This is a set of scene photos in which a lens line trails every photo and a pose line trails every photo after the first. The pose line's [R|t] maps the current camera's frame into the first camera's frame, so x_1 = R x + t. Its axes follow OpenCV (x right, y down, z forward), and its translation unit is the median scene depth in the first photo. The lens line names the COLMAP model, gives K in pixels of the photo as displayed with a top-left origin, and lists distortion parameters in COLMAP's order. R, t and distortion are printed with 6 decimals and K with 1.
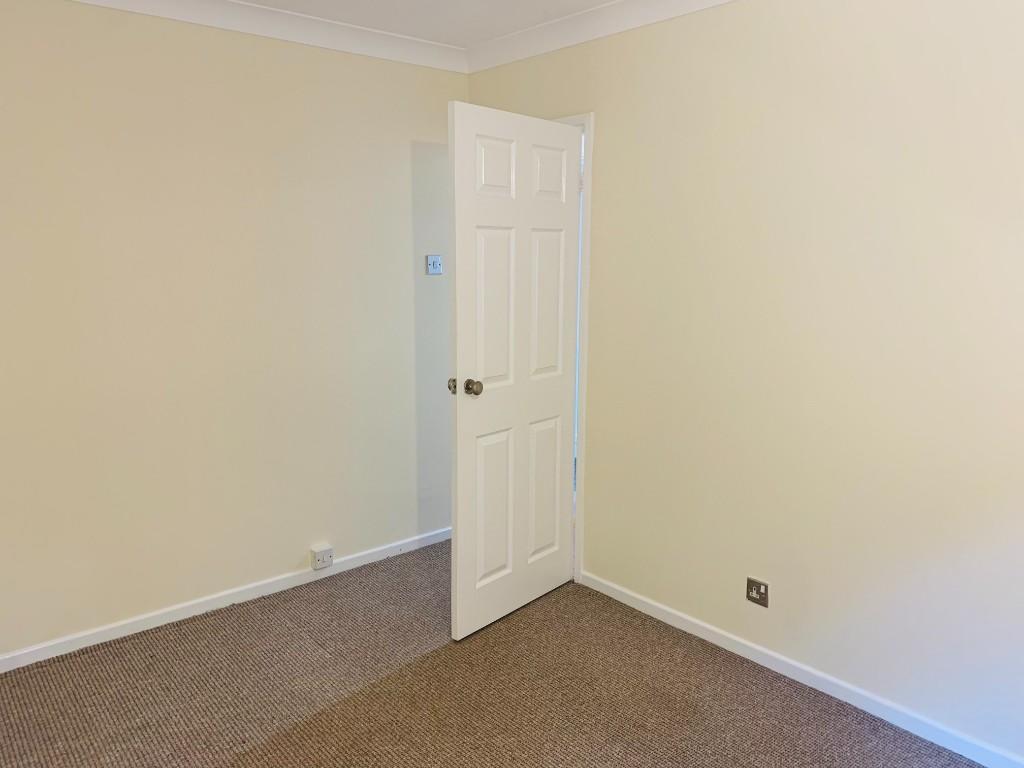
lens RADIAL K [[777.5, 0, 510.6], [0, 777.5, 382.2], [0, 0, 1]] dist [0.042408, -0.044951]
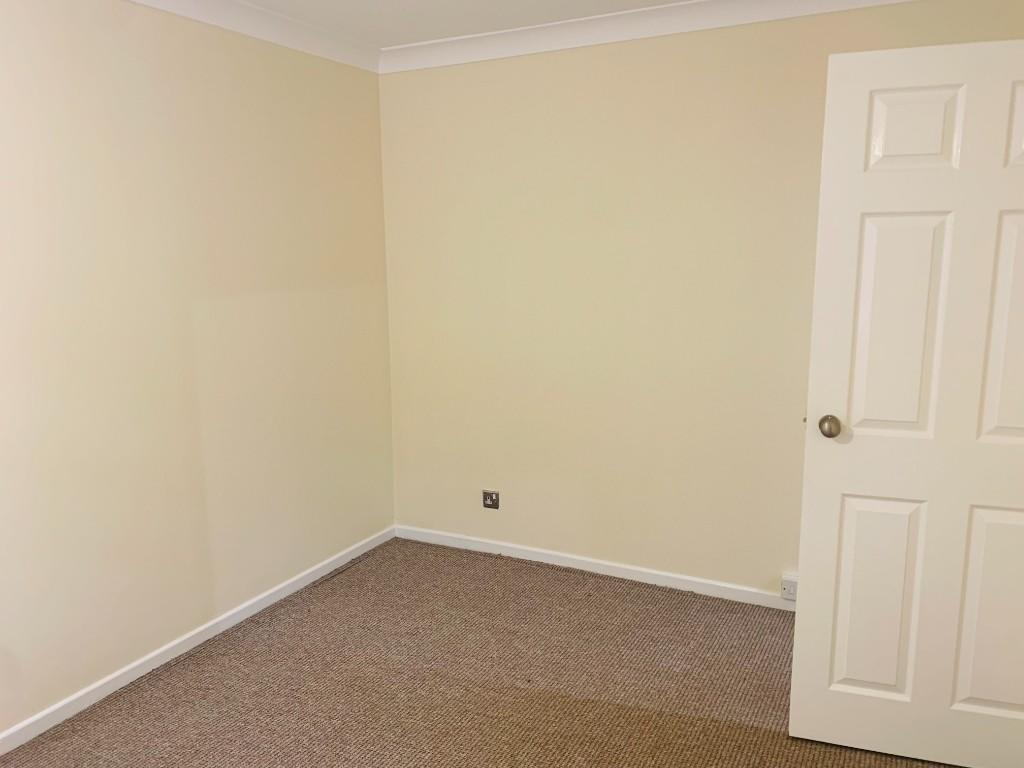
lens RADIAL K [[749.1, 0, 514.8], [0, 749.1, 382.6], [0, 0, 1]] dist [-0.007186, 0.001611]
pose [[0.382950, 0.148183, -0.911806, 0.453250], [-0.144255, 0.984534, 0.099417, -0.058922], [0.912436, 0.093461, 0.398404, 0.390081]]
